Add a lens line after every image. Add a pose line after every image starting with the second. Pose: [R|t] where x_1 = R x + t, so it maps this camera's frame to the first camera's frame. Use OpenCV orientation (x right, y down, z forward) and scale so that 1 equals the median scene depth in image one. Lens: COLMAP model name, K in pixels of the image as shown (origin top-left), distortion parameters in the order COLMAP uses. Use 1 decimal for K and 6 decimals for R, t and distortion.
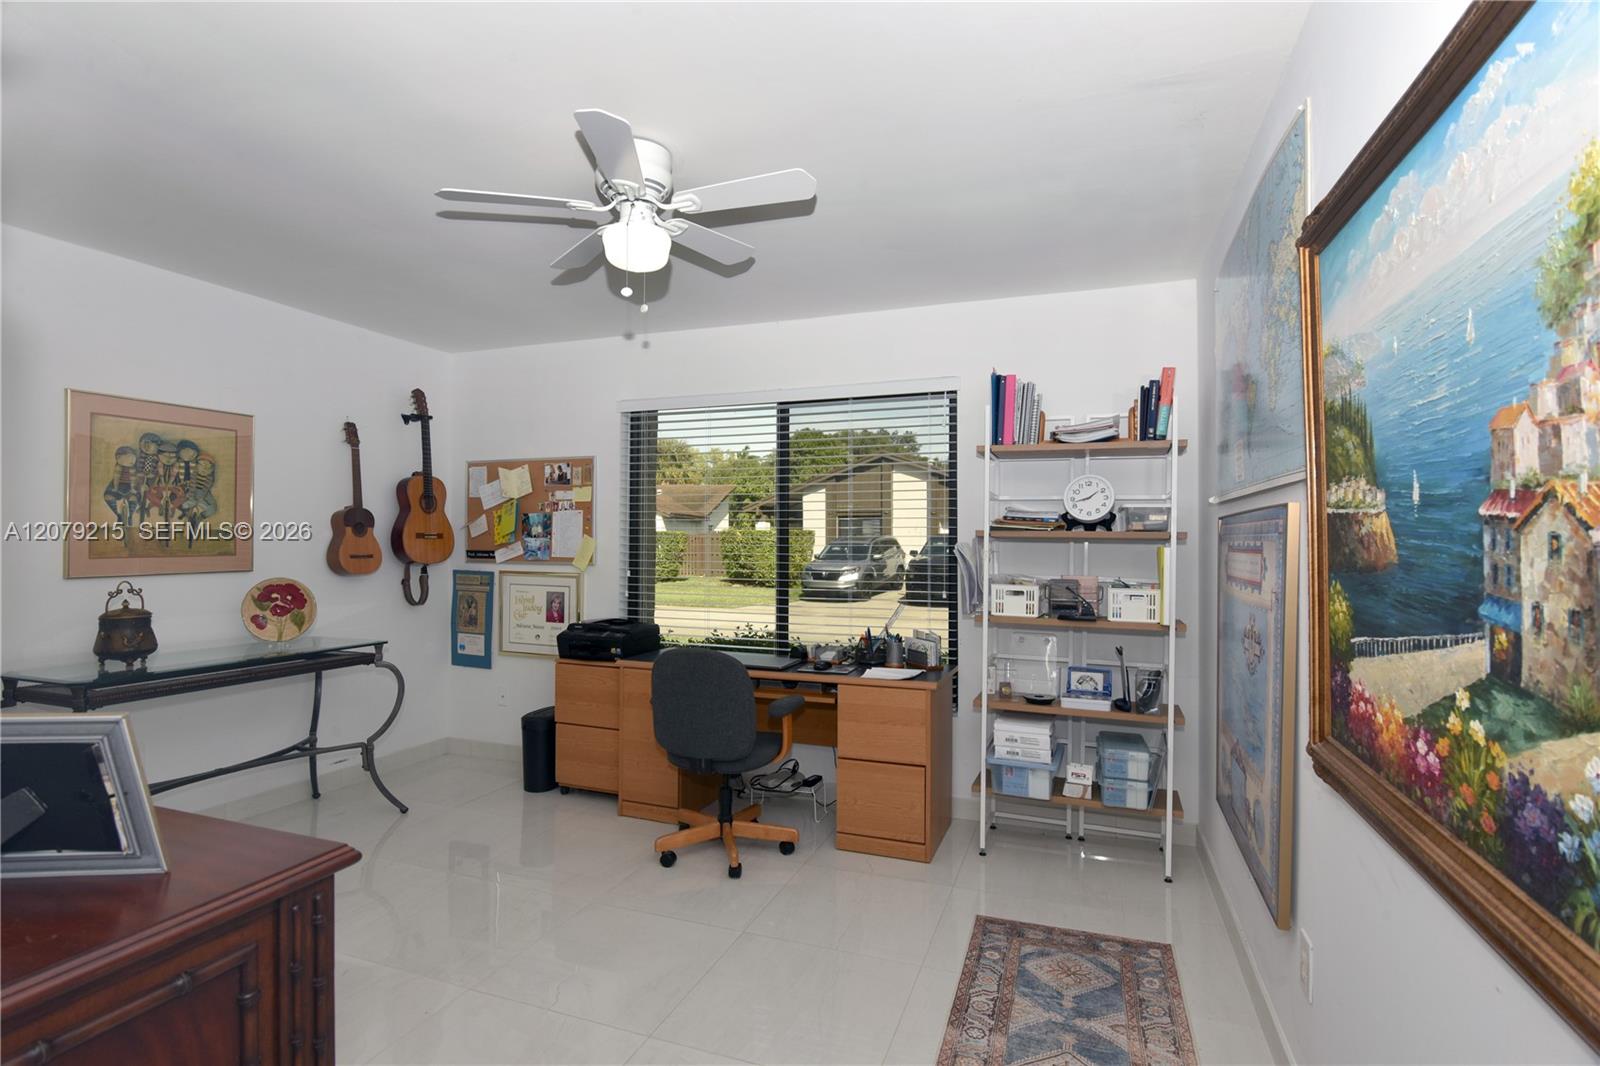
lens RADIAL K [[785.8, 0, 798.4], [0, 785.8, 533.4], [0, 0, 1]] dist [-0.004205, -0.000365]
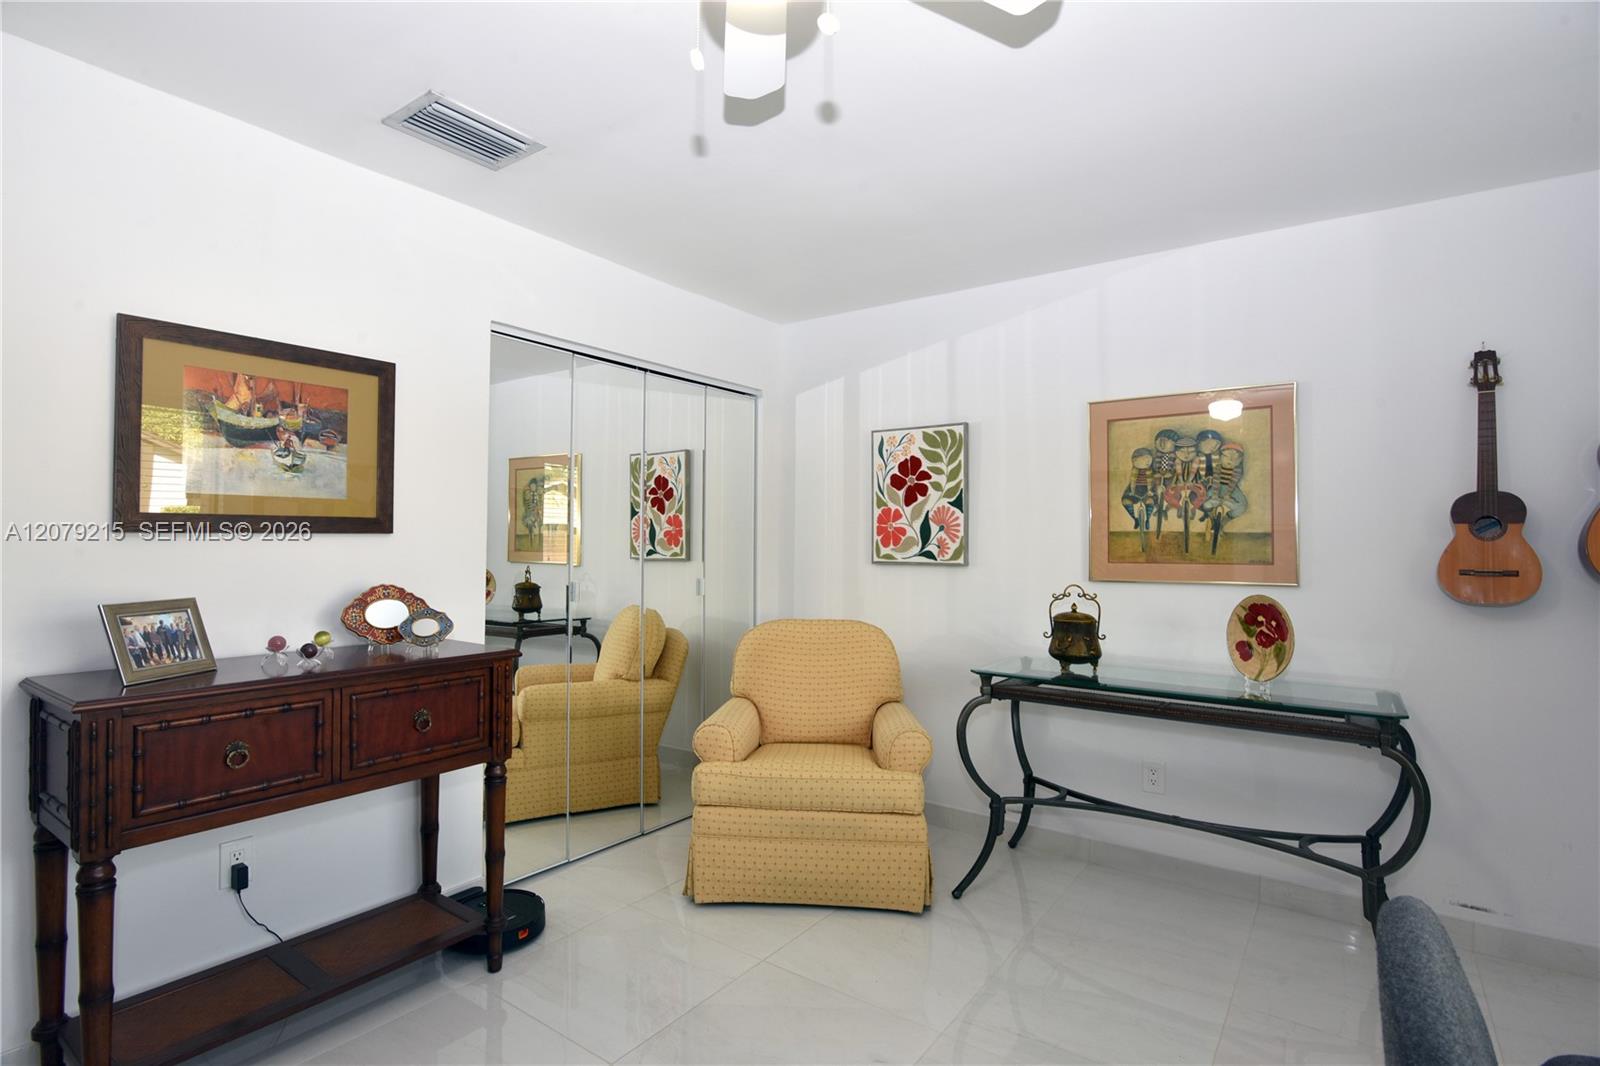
lens RADIAL K [[785.8, 0, 800.0], [0, 785.8, 538.0], [0, 0, 1]] dist [-0.004205, -0.000365]
pose [[-0.259085, -0.017127, -0.965703, 0.179402], [0.001098, 0.999837, -0.018027, 0.016500], [0.965854, -0.005731, -0.259024, 0.817486]]
